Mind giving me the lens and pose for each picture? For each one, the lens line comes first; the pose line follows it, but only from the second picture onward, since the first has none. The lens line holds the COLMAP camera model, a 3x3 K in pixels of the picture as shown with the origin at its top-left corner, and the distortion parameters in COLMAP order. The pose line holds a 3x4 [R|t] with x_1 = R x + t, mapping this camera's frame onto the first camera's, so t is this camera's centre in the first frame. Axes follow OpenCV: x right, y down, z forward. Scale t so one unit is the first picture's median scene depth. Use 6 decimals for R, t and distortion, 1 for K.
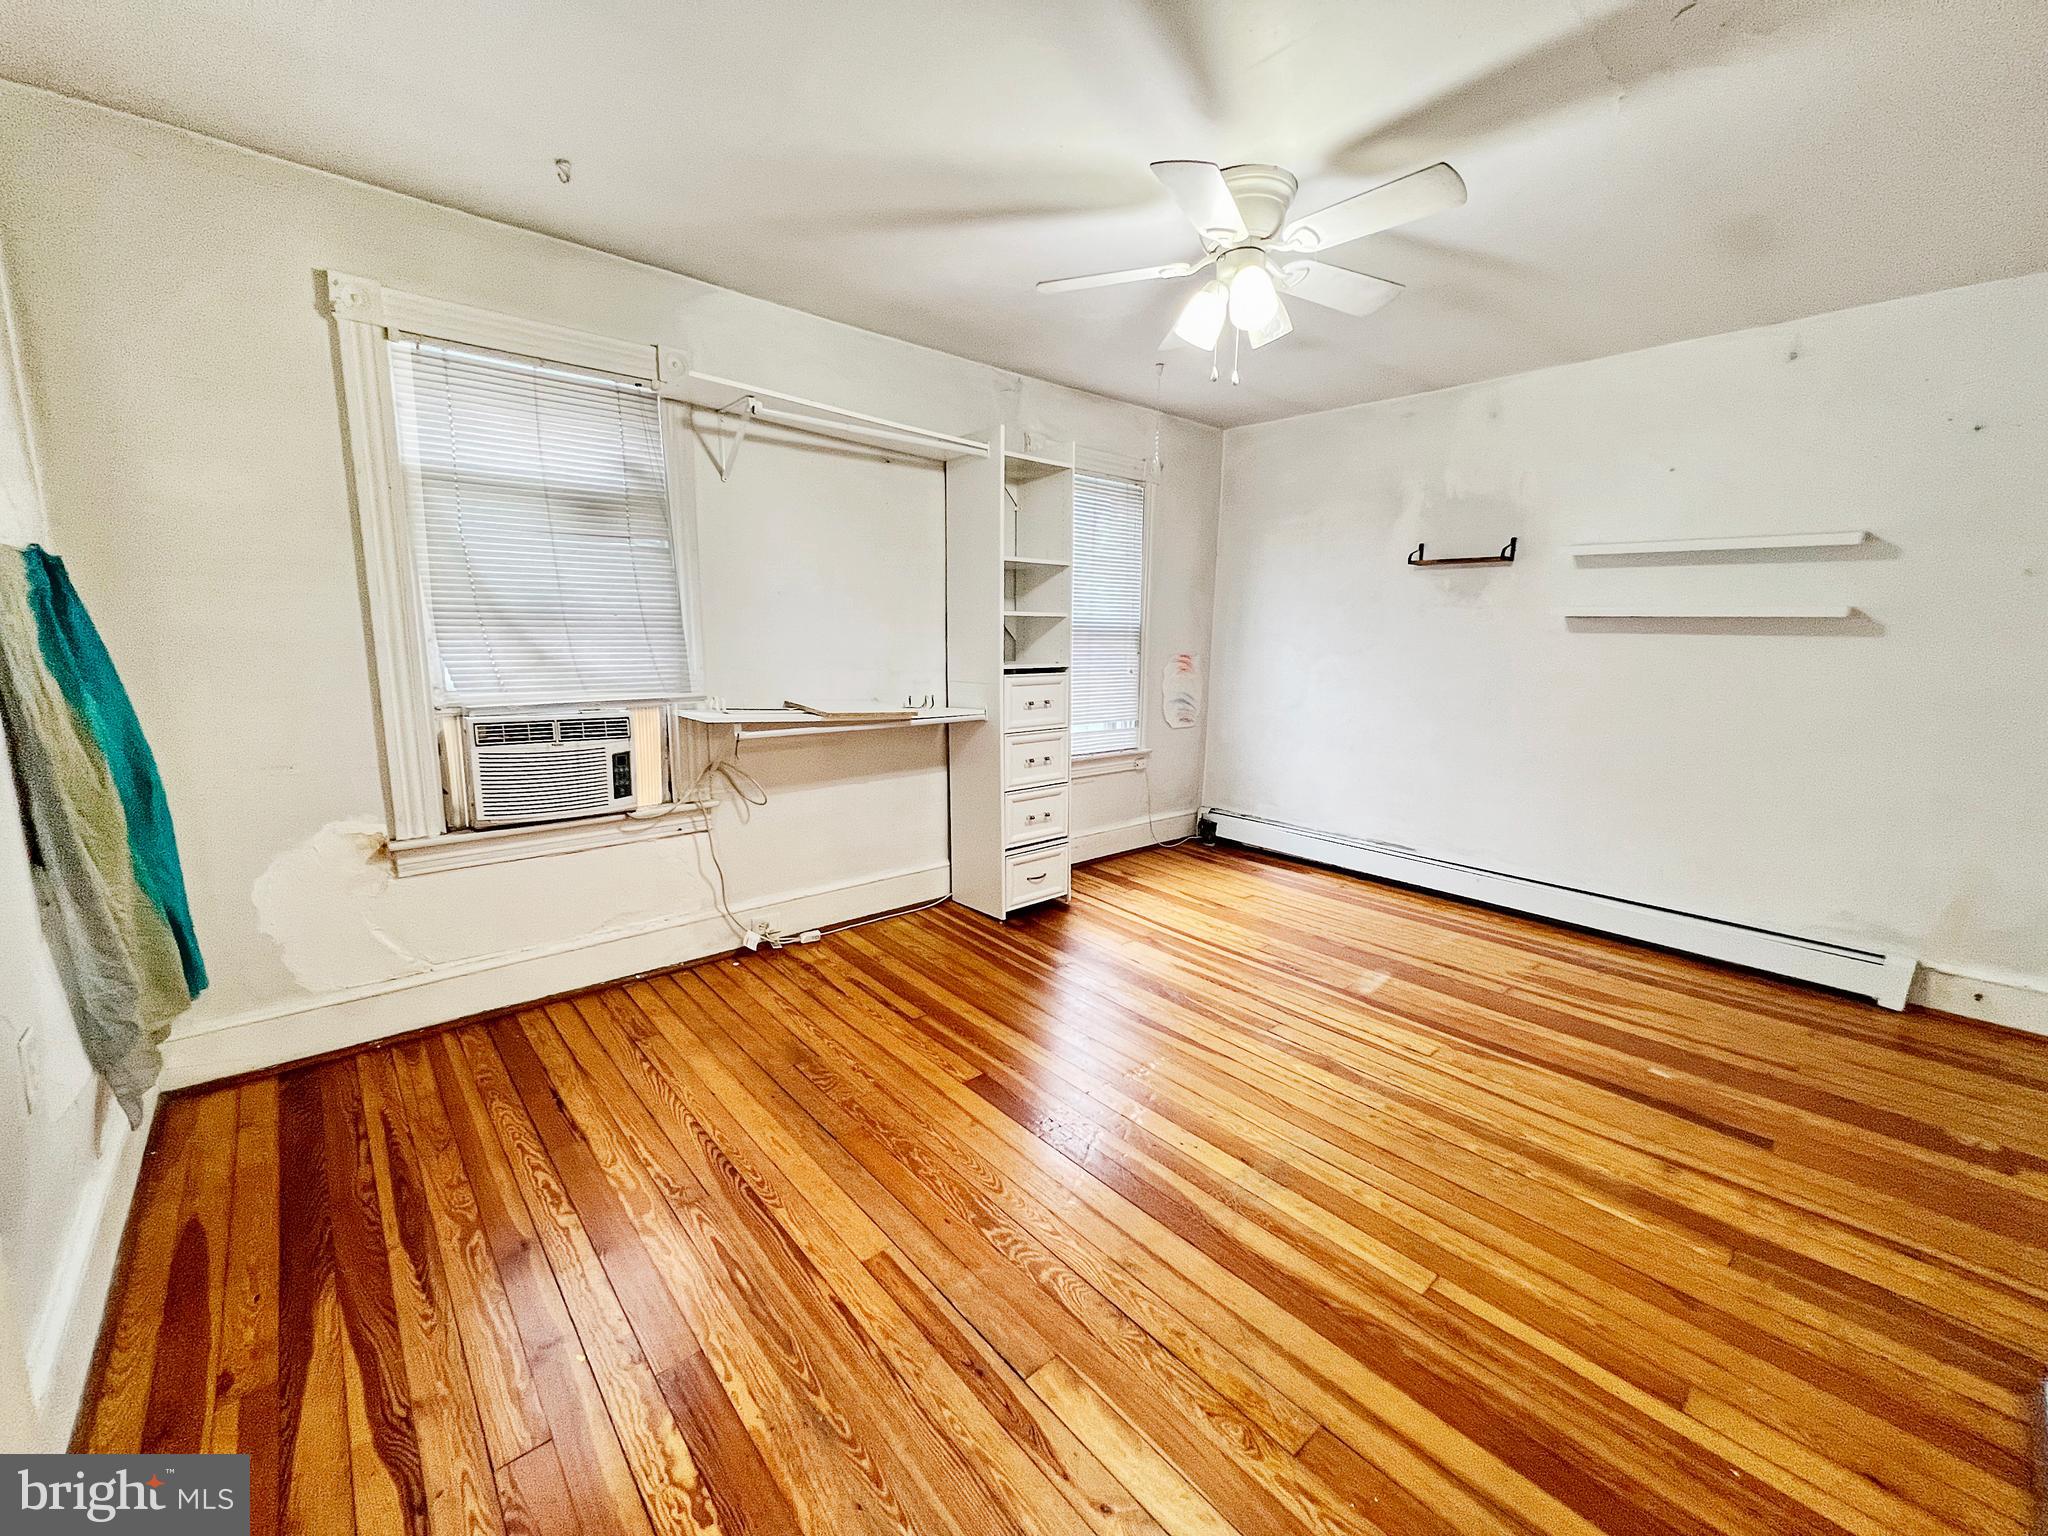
lens RADIAL K [[818.3, 0, 1025.0], [0, 818.3, 763.5], [0, 0, 1]] dist [-0.001590, 0.000729]
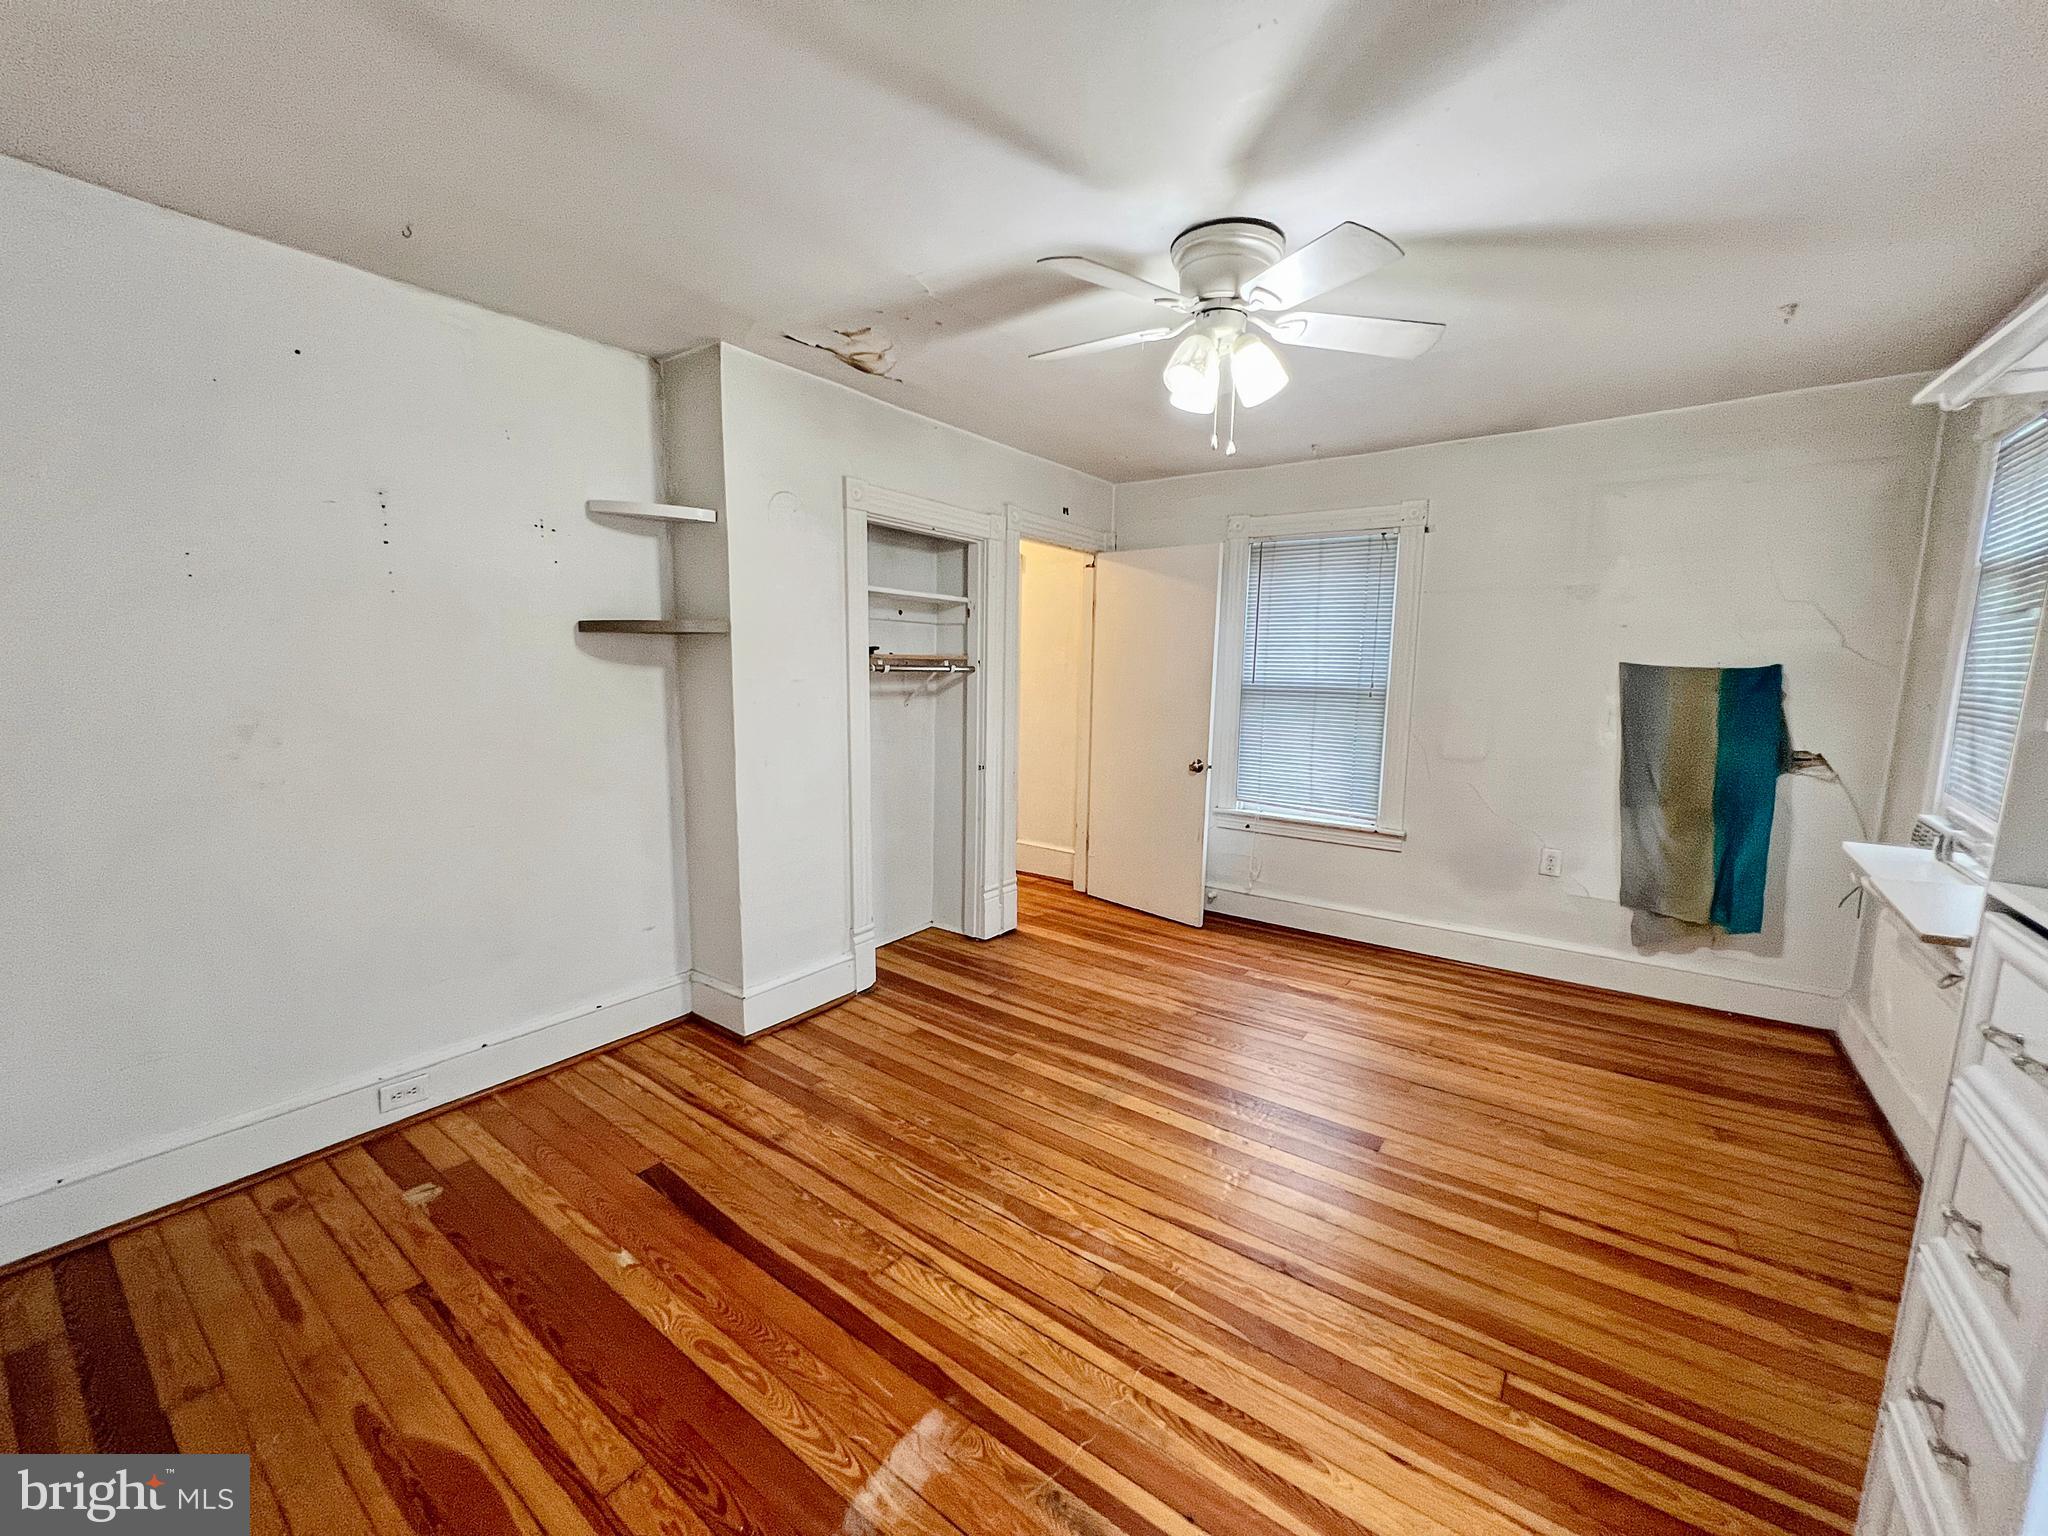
lens RADIAL K [[818.3, 0, 1020.8], [0, 818.3, 774.4], [0, 0, 1]] dist [-0.001590, 0.000729]
pose [[-0.977046, 0.001276, -0.213026, 0.613073], [-0.063972, 0.952071, 0.299112, -0.341817], [0.203197, 0.305873, -0.930136, 1.776714]]
